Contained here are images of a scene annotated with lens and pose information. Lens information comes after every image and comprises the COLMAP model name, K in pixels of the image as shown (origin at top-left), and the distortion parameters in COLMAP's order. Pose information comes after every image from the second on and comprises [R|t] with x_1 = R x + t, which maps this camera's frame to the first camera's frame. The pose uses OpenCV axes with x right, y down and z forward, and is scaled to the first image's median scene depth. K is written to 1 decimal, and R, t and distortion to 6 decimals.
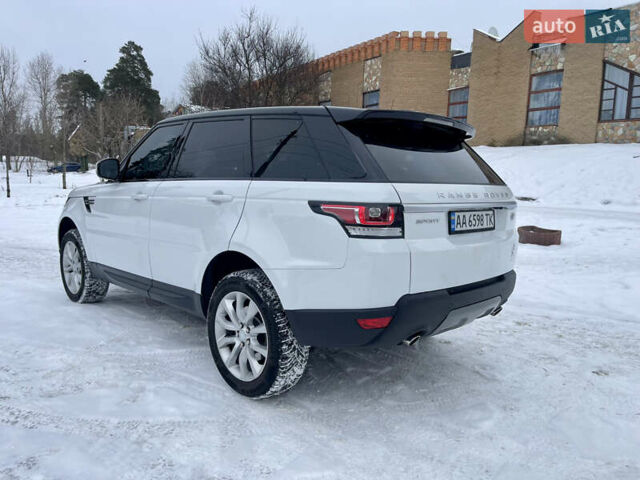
lens RADIAL K [[477.8, 0, 325.2], [0, 477.8, 244.8], [0, 0, 1]] dist [0.066514, -0.085864]
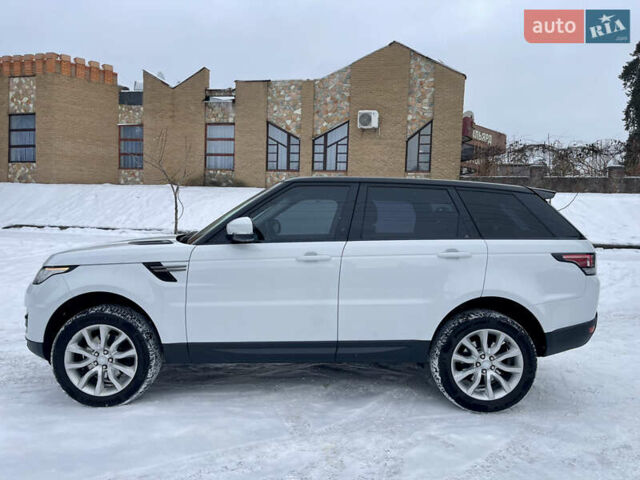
lens RADIAL K [[477.8, 0, 325.6], [0, 477.8, 244.7], [0, 0, 1]] dist [0.066514, -0.085864]
pose [[0.705484, -0.048791, 0.707044, -0.153090], [0.097100, 0.994874, -0.028232, -0.014192], [-0.702043, 0.088571, 0.706605, 0.044139]]
